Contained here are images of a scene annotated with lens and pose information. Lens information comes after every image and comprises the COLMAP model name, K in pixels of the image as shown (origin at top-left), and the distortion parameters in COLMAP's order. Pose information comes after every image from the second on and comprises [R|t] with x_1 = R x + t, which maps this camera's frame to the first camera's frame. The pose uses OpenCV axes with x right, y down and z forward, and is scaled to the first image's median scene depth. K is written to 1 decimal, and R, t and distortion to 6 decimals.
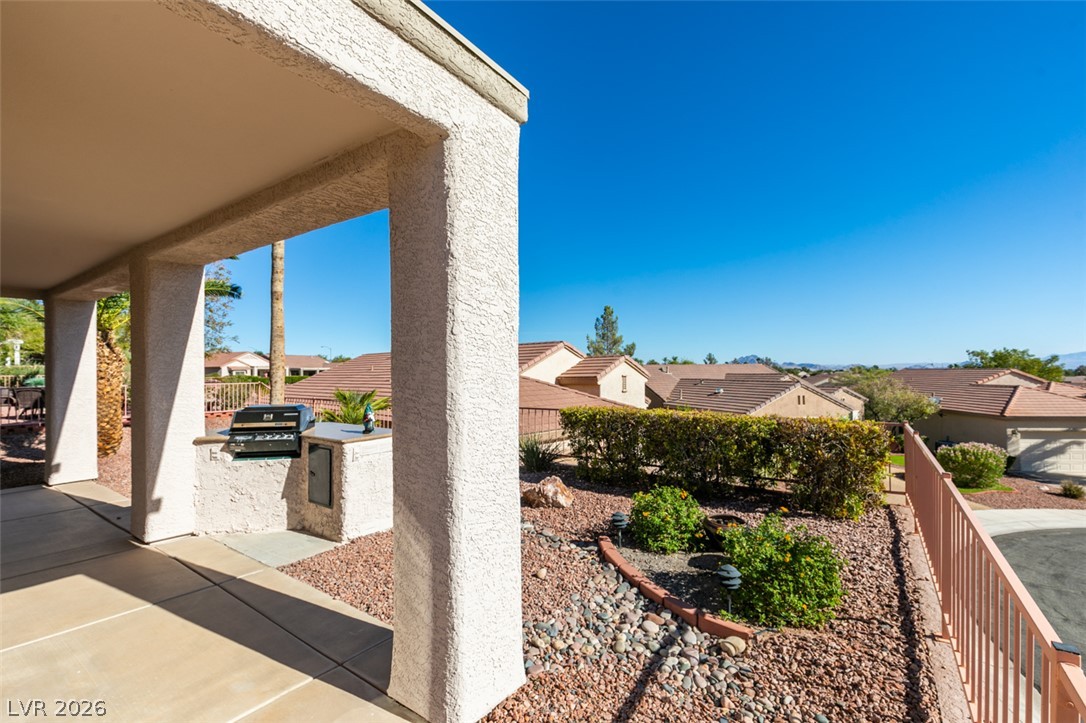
lens RADIAL K [[486.5, 0, 540.2], [0, 486.5, 366.2], [0, 0, 1]] dist [0.003285, 0.000288]
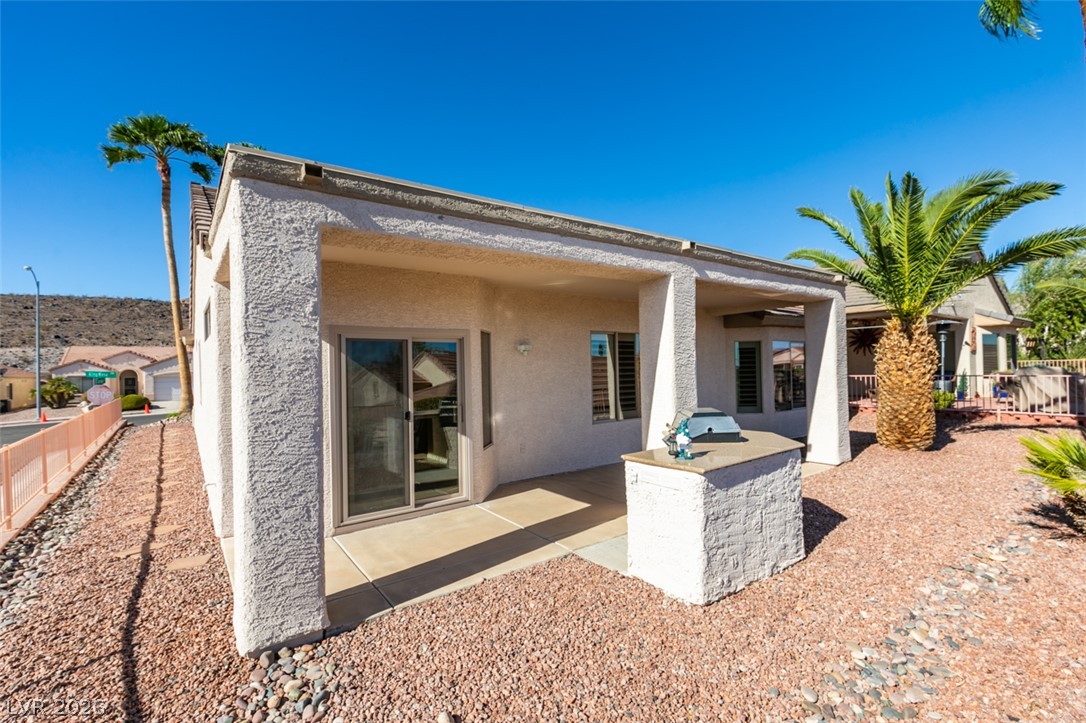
lens RADIAL K [[486.5, 0, 540.2], [0, 486.5, 366.2], [0, 0, 1]] dist [0.003285, 0.000288]
pose [[-0.306094, 0.012400, -0.951921, 0.349807], [0.032739, 0.999461, 0.002492, -0.011632], [0.951438, -0.030403, -0.306335, 0.840453]]
